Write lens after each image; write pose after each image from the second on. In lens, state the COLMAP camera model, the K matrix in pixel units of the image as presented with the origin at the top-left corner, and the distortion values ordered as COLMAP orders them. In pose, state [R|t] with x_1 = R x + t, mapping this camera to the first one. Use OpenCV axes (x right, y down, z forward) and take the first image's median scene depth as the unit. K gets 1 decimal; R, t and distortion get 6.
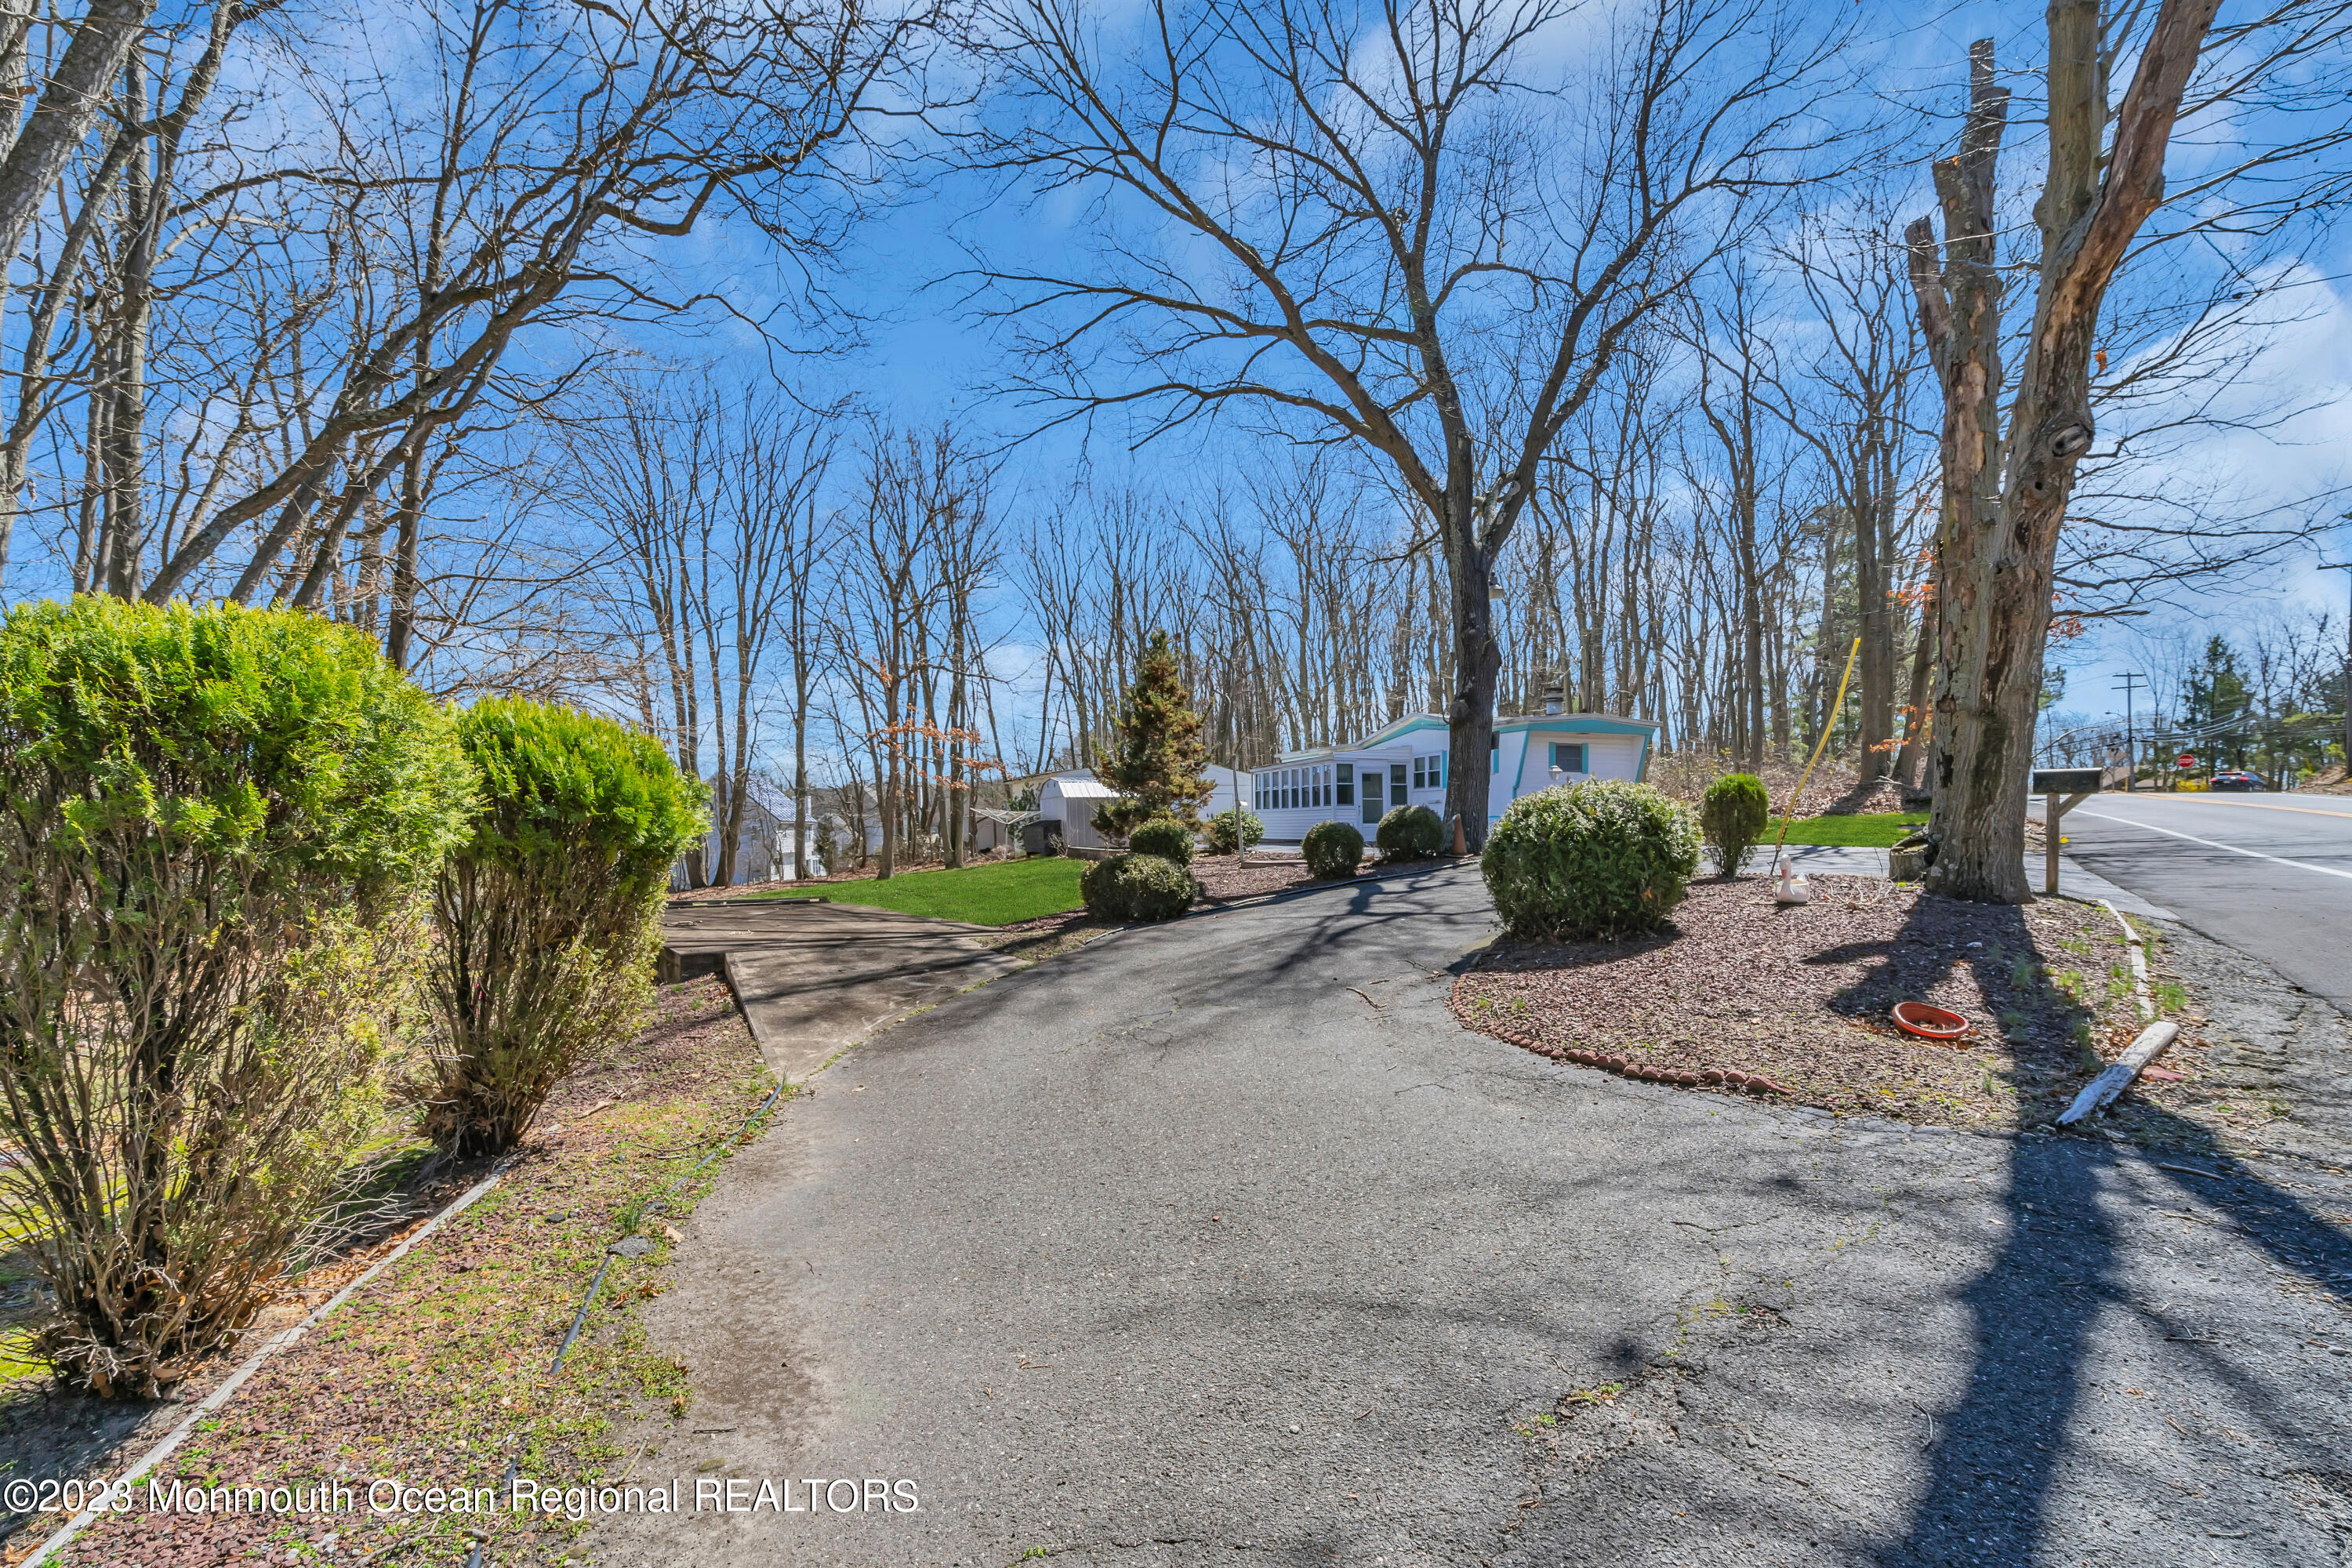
lens RADIAL K [[1063.1, 0, 1180.0], [0, 1063.1, 922.9], [0, 0, 1]] dist [-0.000316, 0.000053]
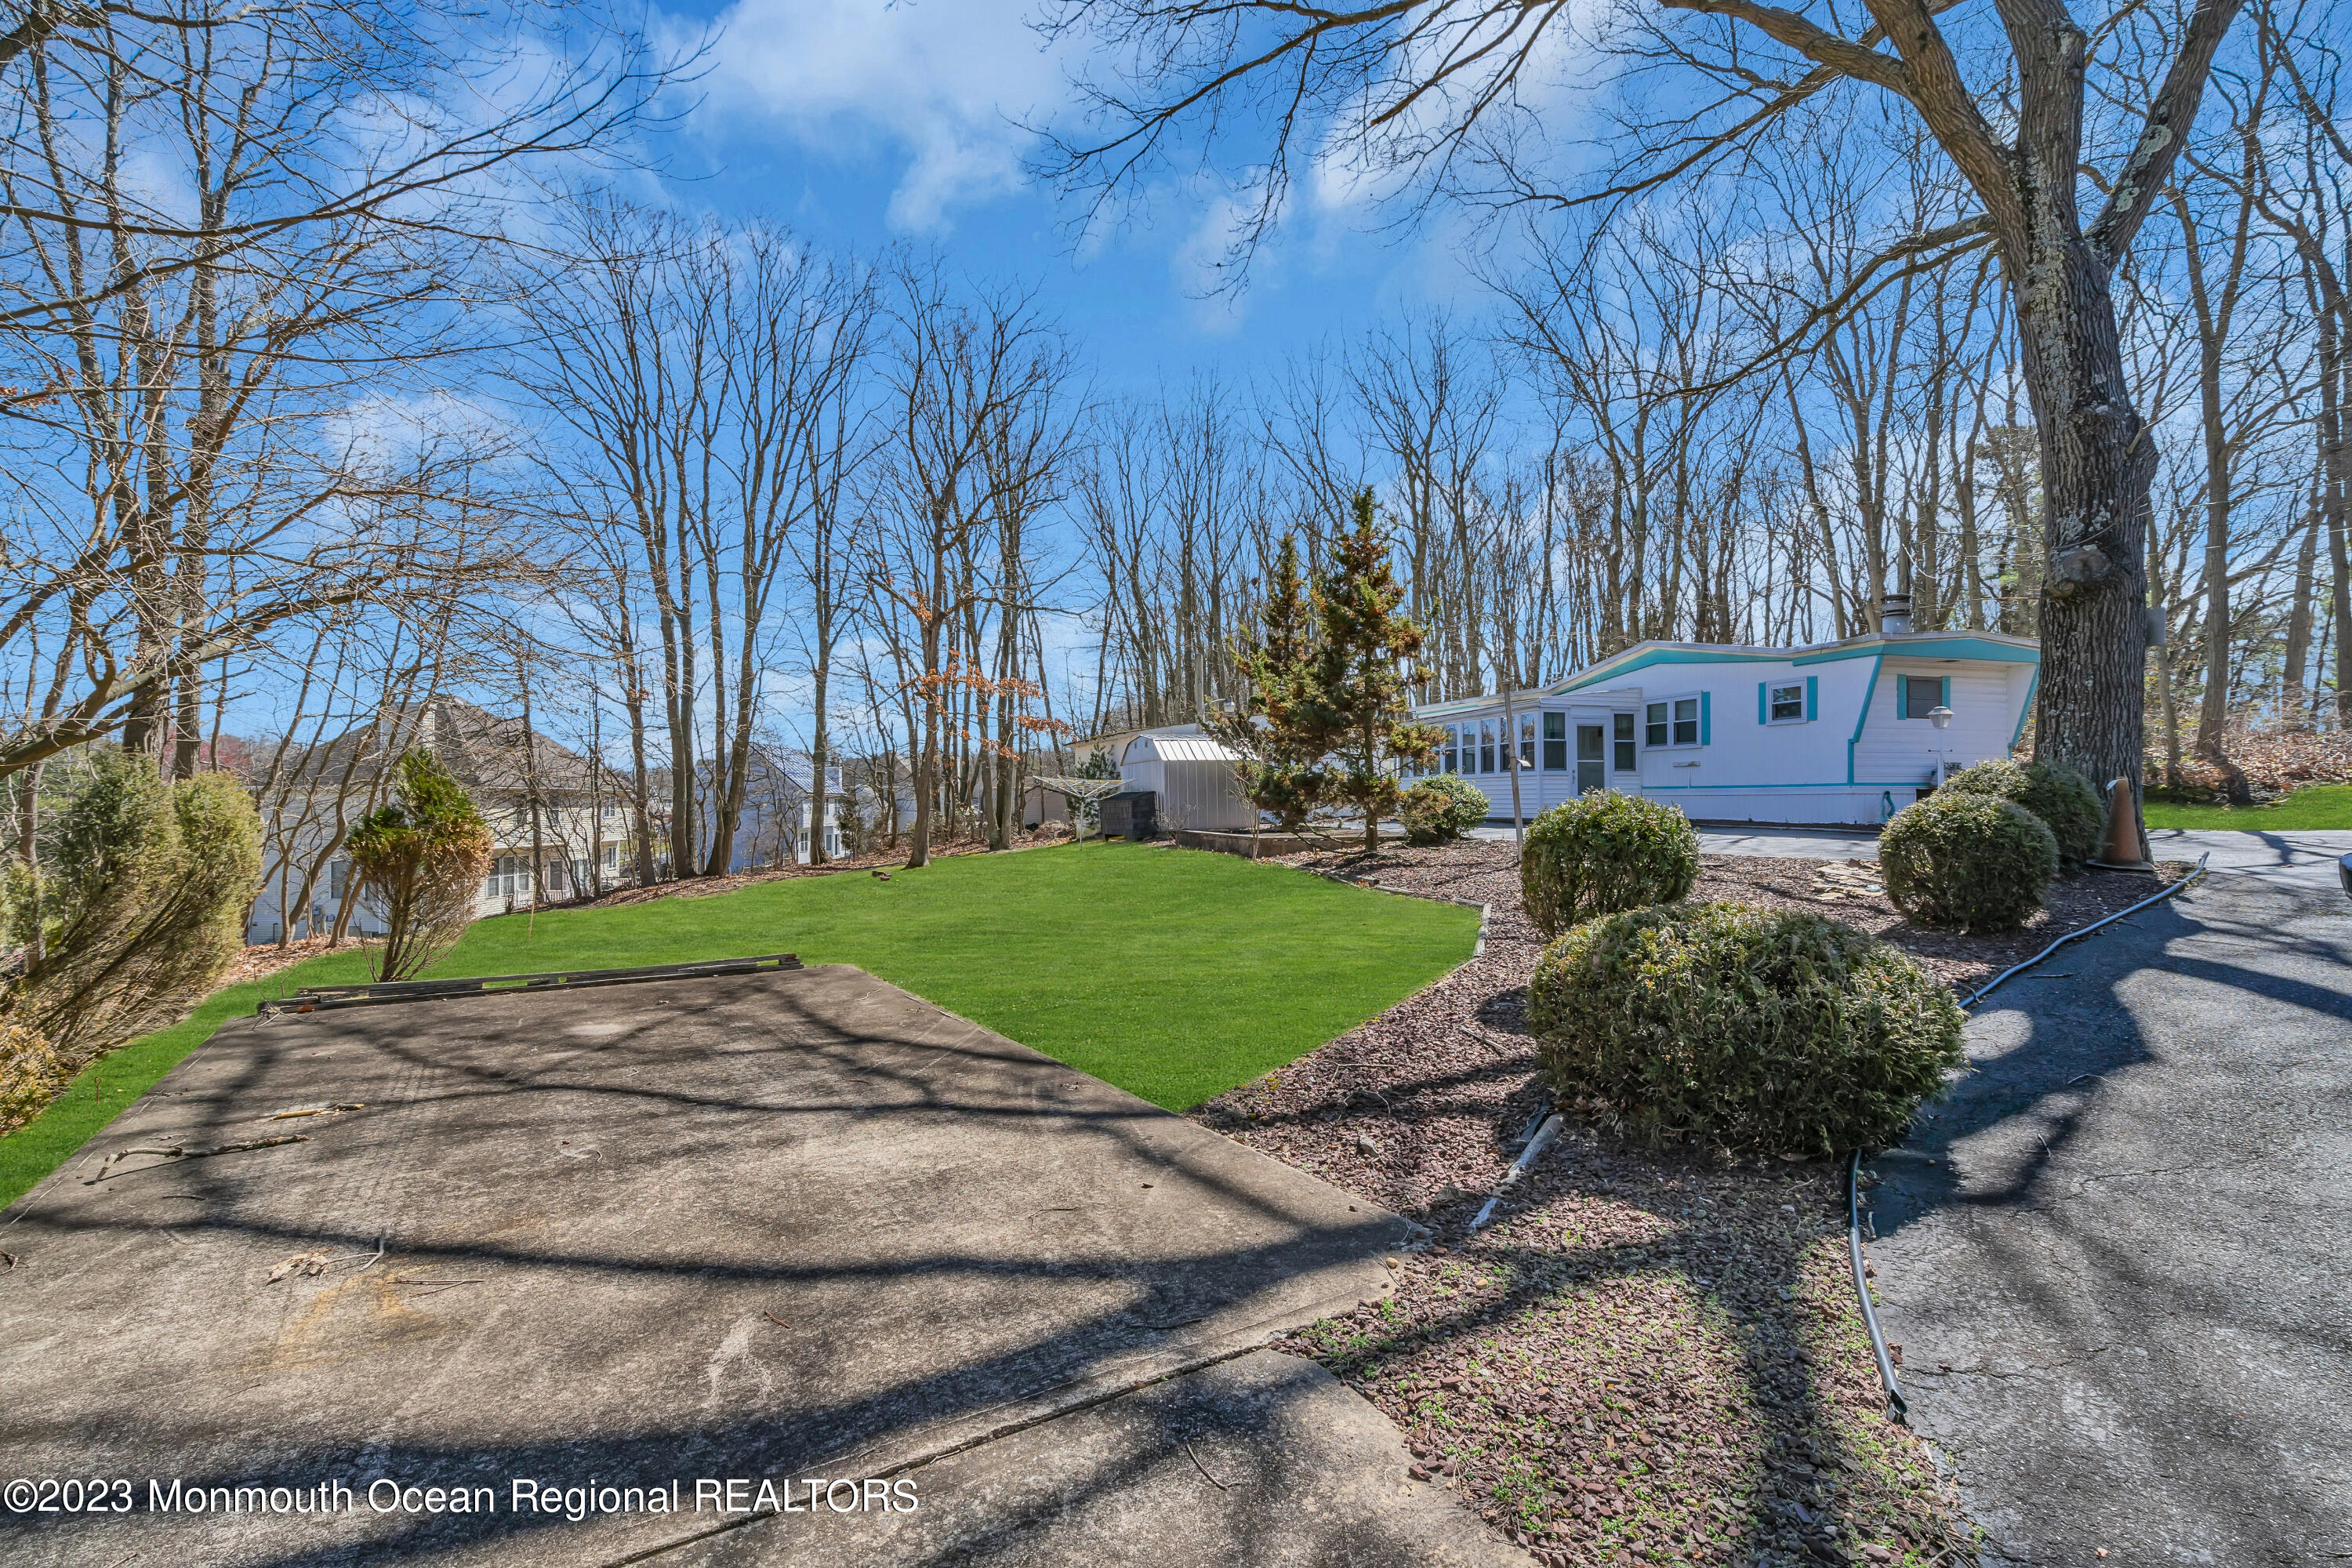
lens RADIAL K [[1065.3, 0, 1165.3], [0, 1065.3, 802.4], [0, 0, 1]] dist [-0.000152, 0.000076]
pose [[0.999094, 0.000332, -0.042549, -0.052414], [-0.004072, 0.996125, -0.087853, -0.016845], [0.042355, 0.087947, 0.995224, 0.190076]]
